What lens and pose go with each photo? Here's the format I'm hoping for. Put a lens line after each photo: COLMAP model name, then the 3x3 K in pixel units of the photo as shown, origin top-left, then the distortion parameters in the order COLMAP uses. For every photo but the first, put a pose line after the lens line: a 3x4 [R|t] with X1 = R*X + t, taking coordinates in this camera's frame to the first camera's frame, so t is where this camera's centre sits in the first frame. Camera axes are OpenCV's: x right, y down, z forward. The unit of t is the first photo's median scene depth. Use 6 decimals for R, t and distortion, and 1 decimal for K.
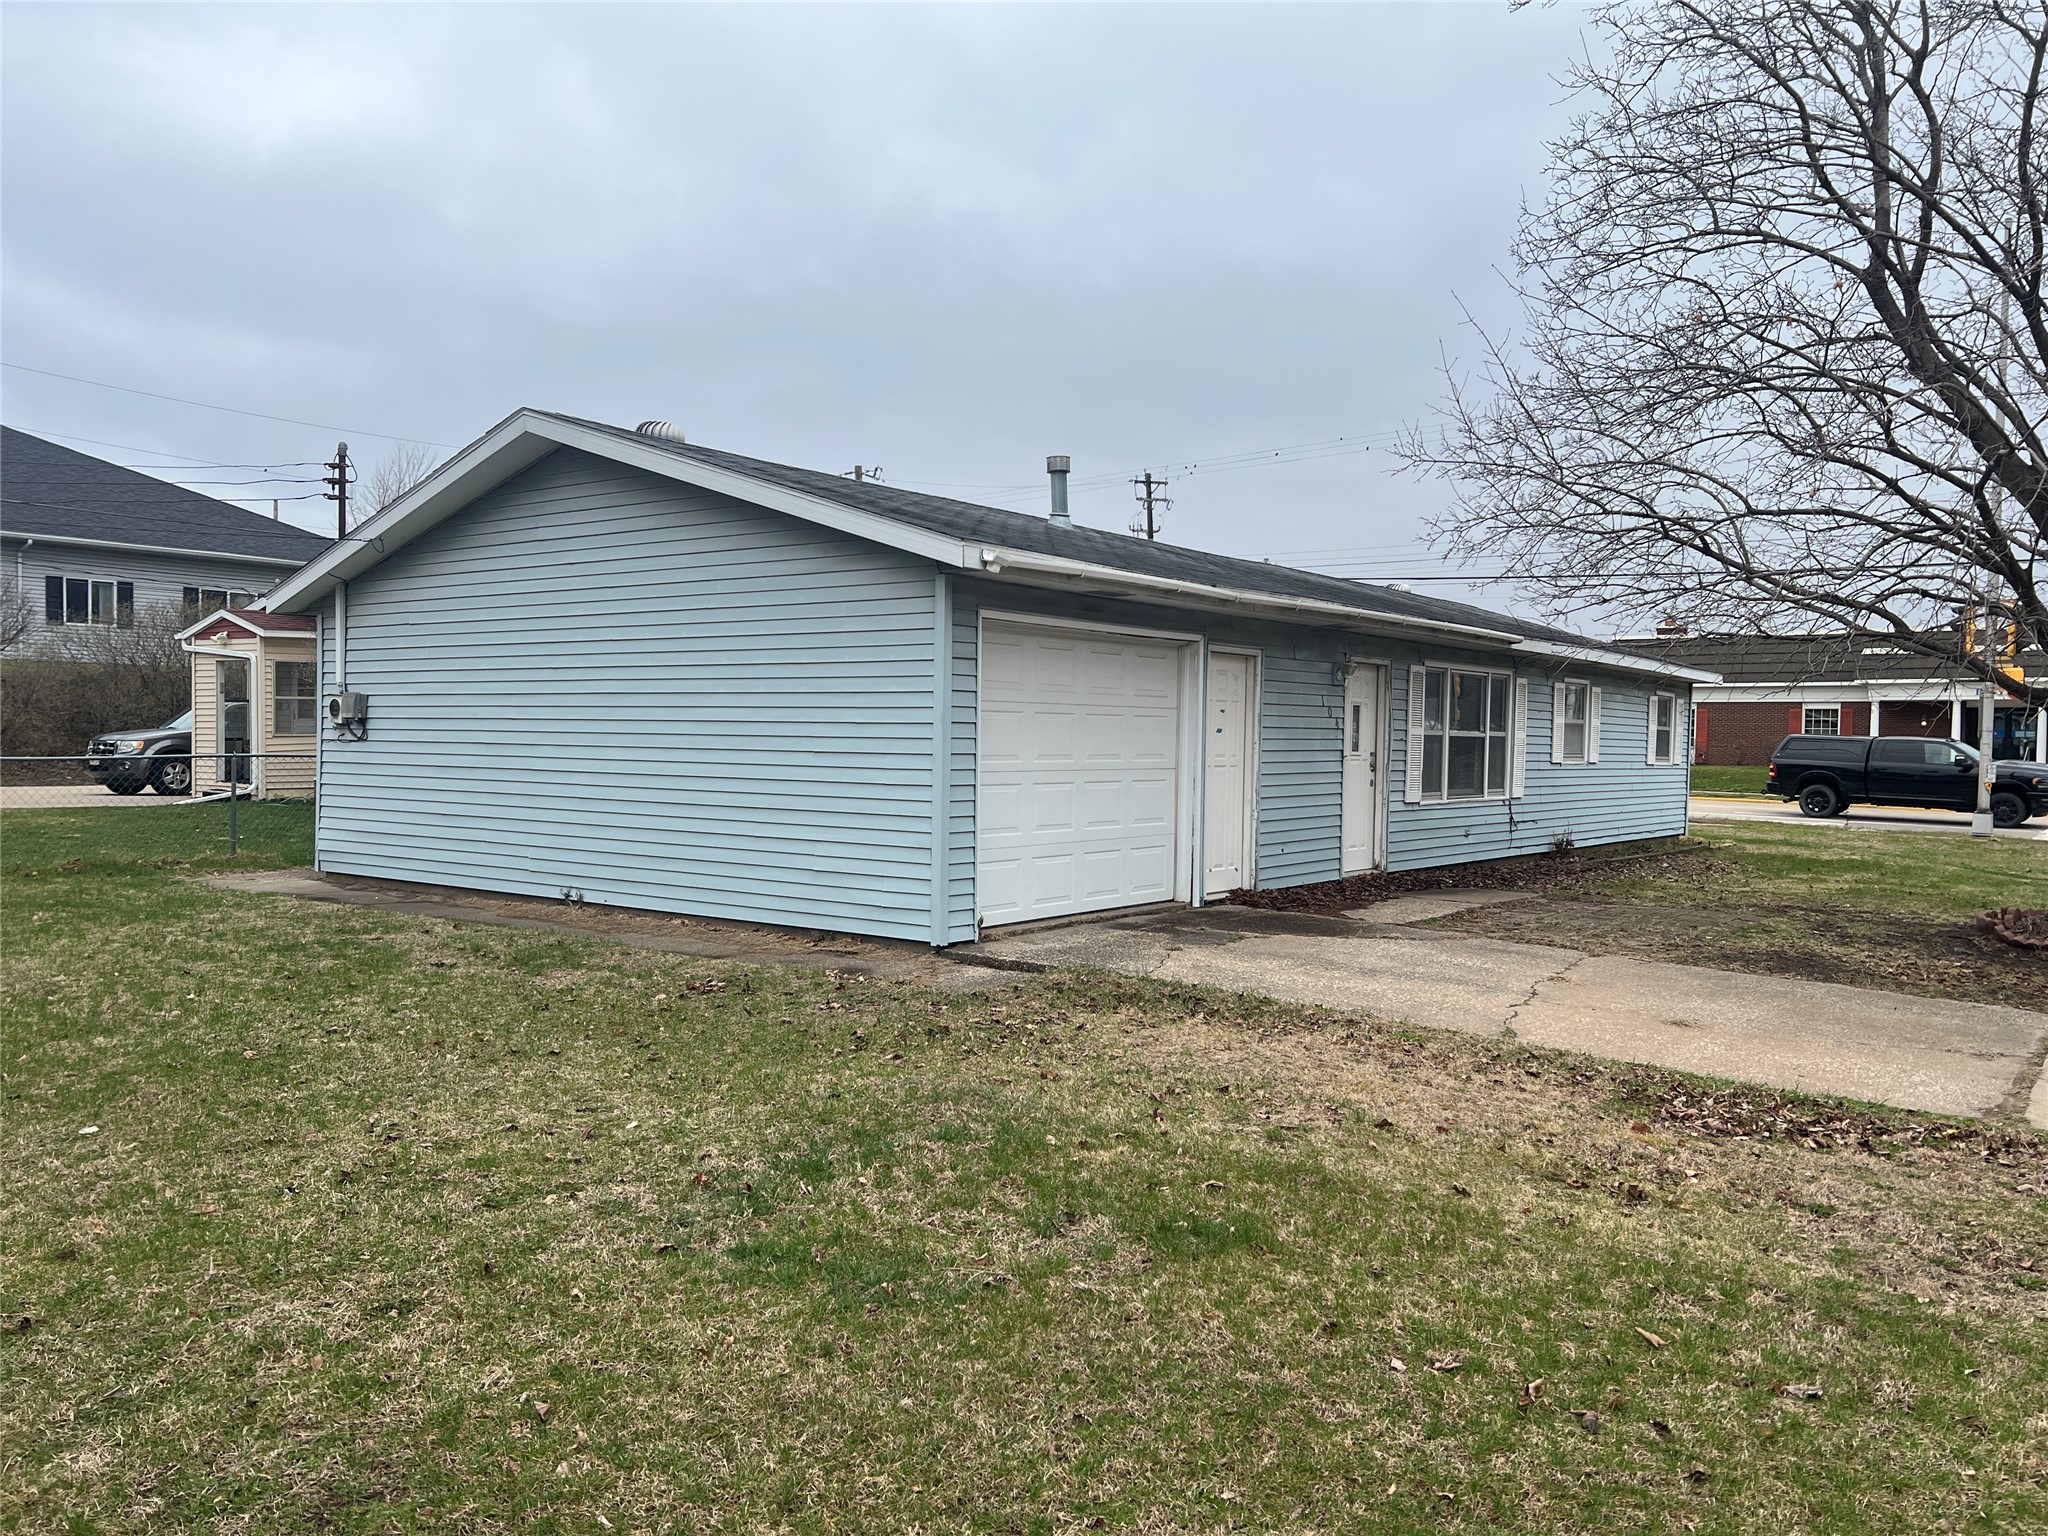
lens RADIAL K [[1568.7, 0, 1024.0], [0, 1568.7, 768.0], [0, 0, 1]] dist [-0.000374, -0.000146]
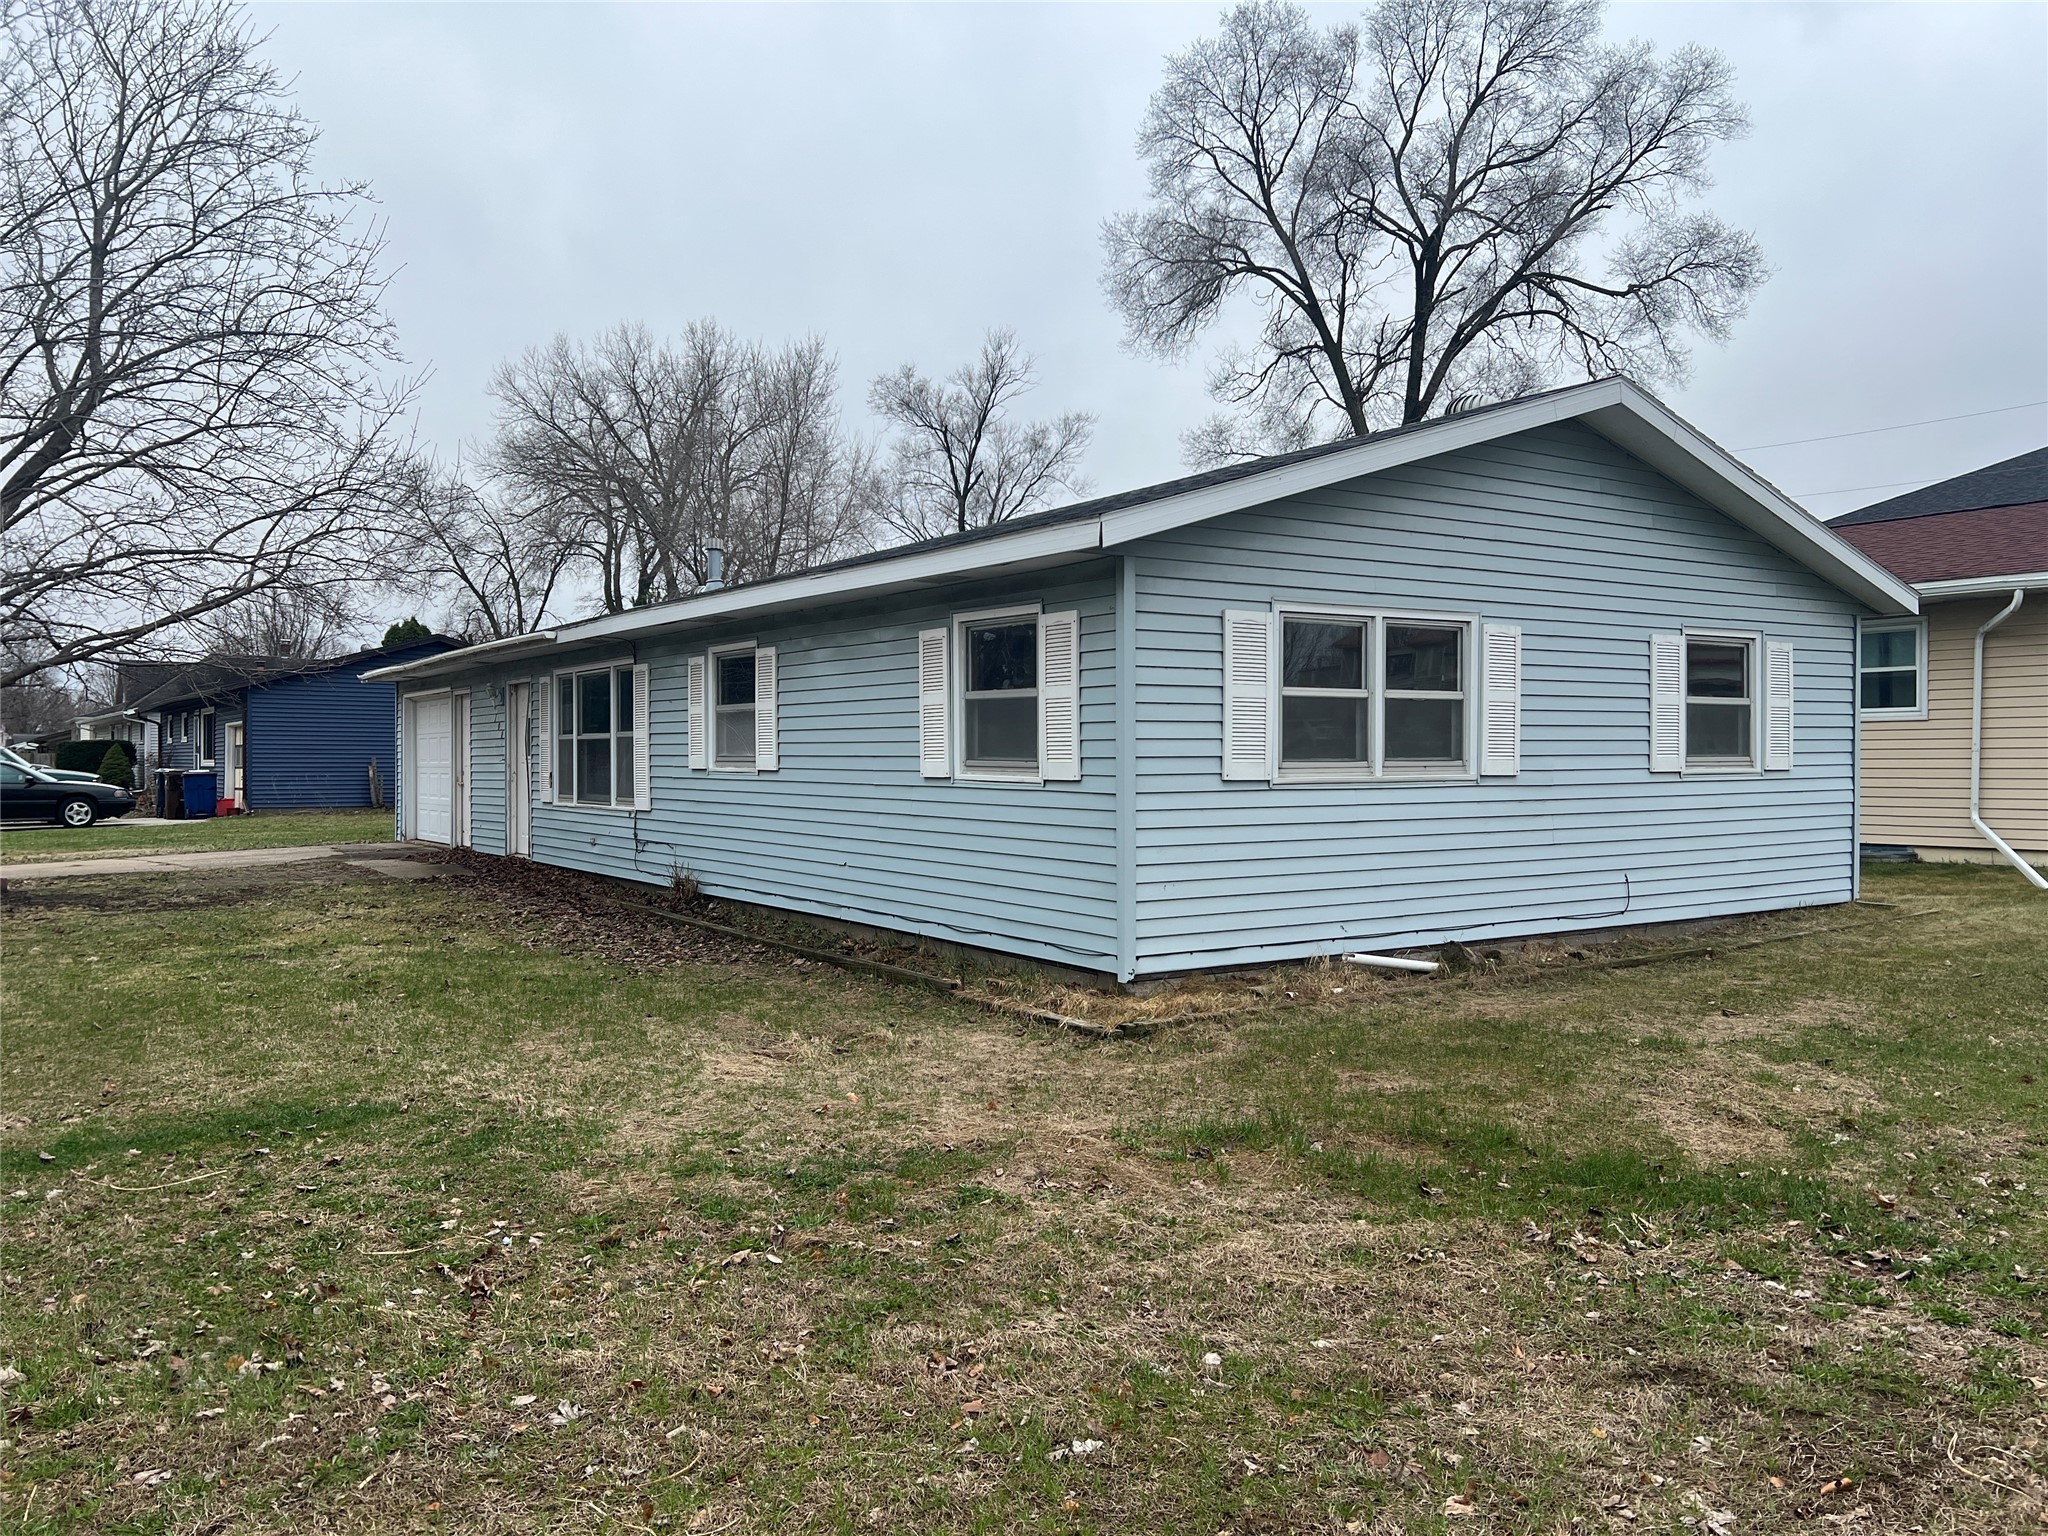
lens RADIAL K [[1568.7, 0, 1024.0], [0, 1568.7, 768.0], [0, 0, 1]] dist [-0.000374, -0.000146]
pose [[-0.341312, -0.002774, -0.939946, 1.043138], [-0.012687, 0.999918, 0.001656, -0.007457], [0.939864, 0.012490, -0.341320, 1.509576]]
